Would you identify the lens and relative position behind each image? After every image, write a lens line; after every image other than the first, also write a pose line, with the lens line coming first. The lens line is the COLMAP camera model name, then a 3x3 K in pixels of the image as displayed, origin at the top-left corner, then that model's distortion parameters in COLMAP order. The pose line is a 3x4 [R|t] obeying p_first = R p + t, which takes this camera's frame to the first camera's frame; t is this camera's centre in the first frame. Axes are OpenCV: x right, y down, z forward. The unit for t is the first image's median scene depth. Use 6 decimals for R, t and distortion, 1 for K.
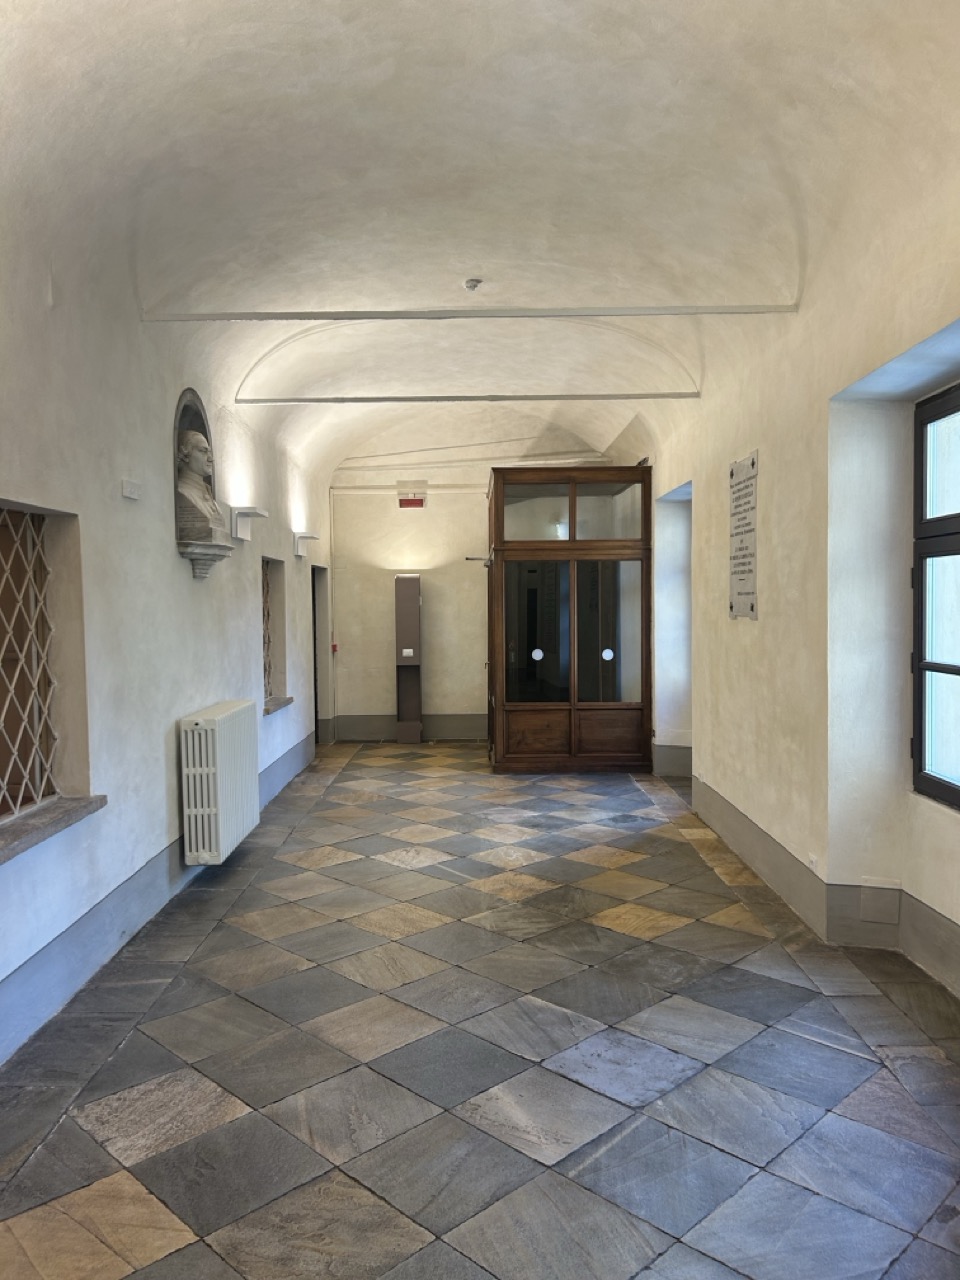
lens RADIAL K [[963.7, 0, 485.4], [0, 963.7, 636.8], [0, 0, 1]] dist [0.041522, -0.048520]
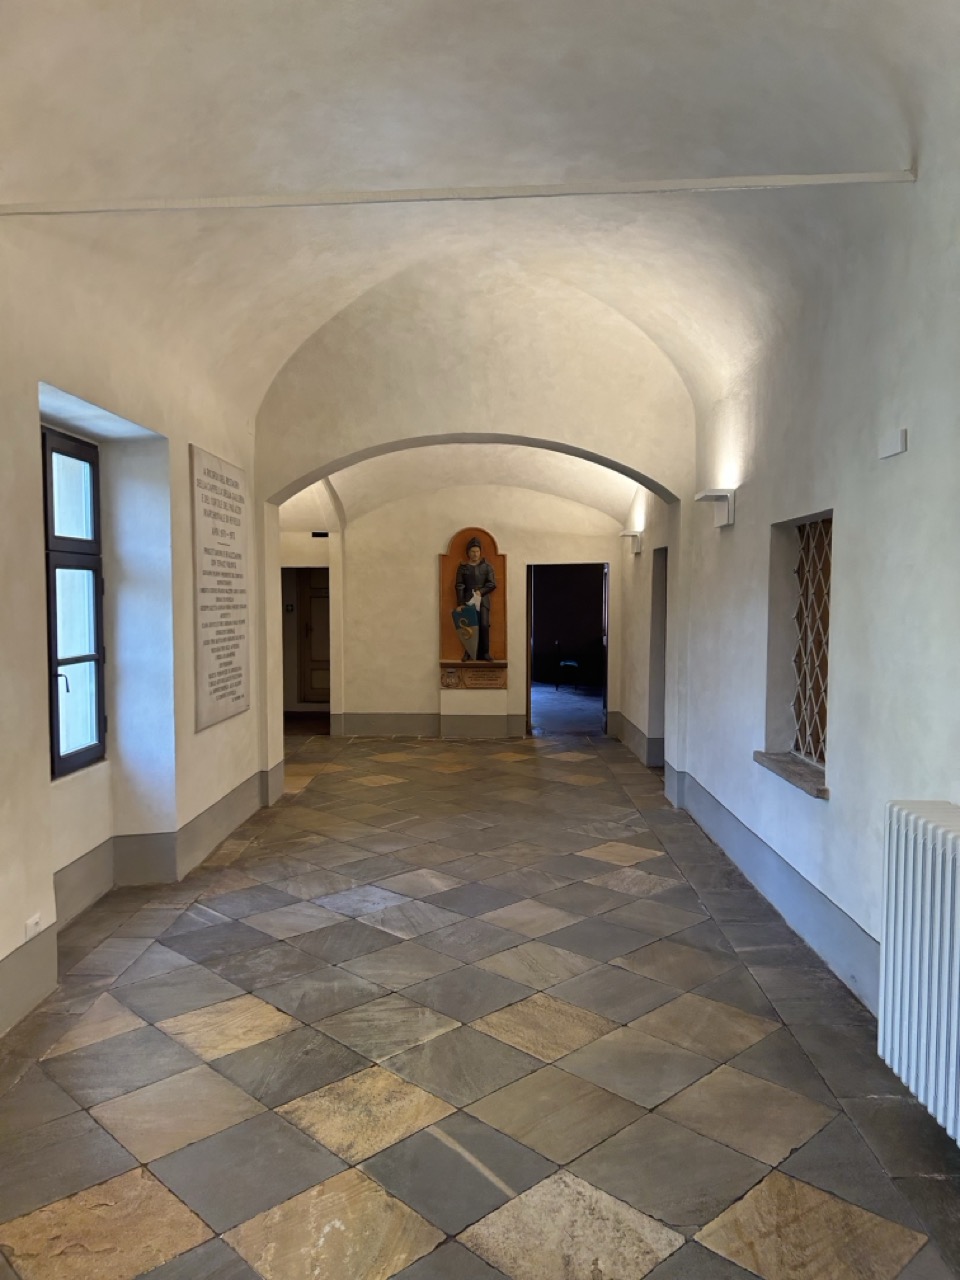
lens RADIAL K [[963.7, 0, 475.6], [0, 963.7, 641.9], [0, 0, 1]] dist [0.041522, -0.048520]
pose [[-0.999544, 0.015228, 0.026074, -0.055299], [0.017356, 0.996360, 0.083454, -0.060816], [-0.024708, 0.083869, -0.996170, 1.585405]]
